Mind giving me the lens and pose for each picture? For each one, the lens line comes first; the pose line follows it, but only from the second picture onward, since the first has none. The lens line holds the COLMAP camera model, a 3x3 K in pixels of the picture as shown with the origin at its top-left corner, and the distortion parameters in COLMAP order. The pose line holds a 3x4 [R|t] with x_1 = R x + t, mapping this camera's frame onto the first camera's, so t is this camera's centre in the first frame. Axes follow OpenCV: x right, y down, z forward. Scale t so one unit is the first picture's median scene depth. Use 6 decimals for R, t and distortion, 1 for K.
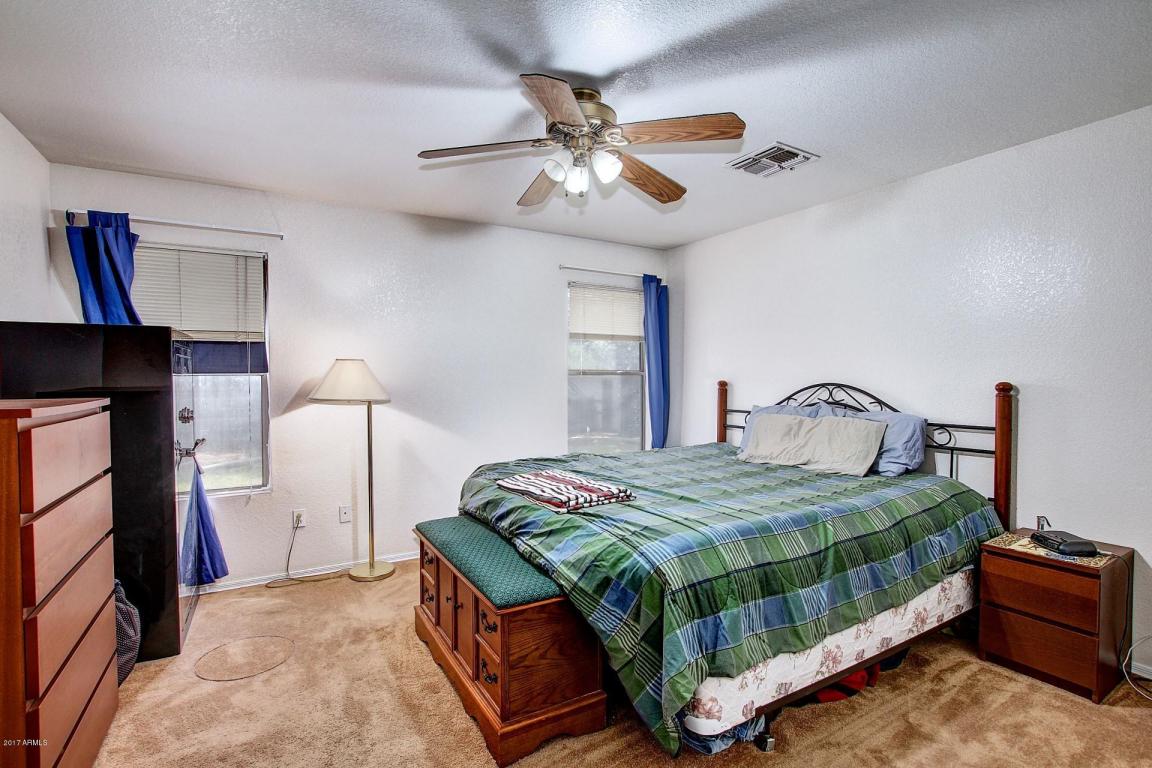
lens RADIAL K [[545.9, 0, 567.1], [0, 545.9, 388.8], [0, 0, 1]] dist [-0.017827, -0.000054]
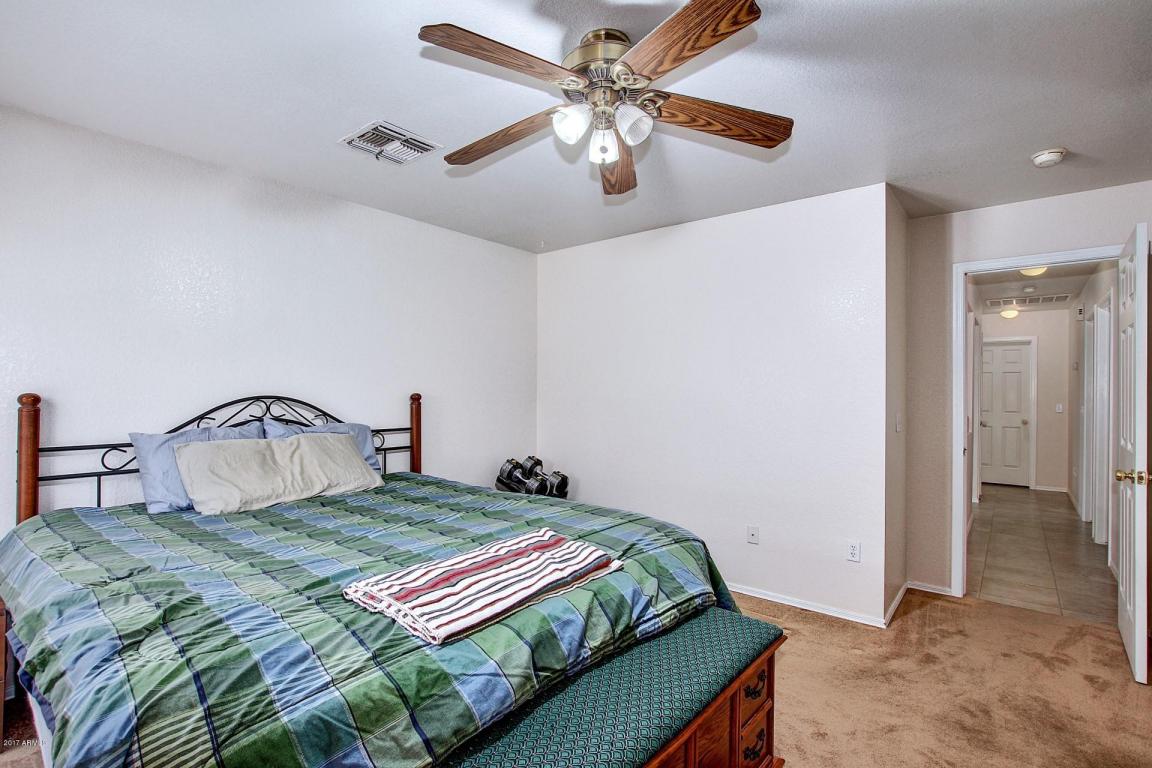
lens RADIAL K [[545.9, 0, 567.1], [0, 545.9, 388.8], [0, 0, 1]] dist [-0.017827, -0.000054]
pose [[-0.343925, 0.002238, 0.938994, -0.493620], [0.012709, 0.999917, 0.002271, -0.018638], [-0.938911, 0.012715, -0.343925, 0.926815]]
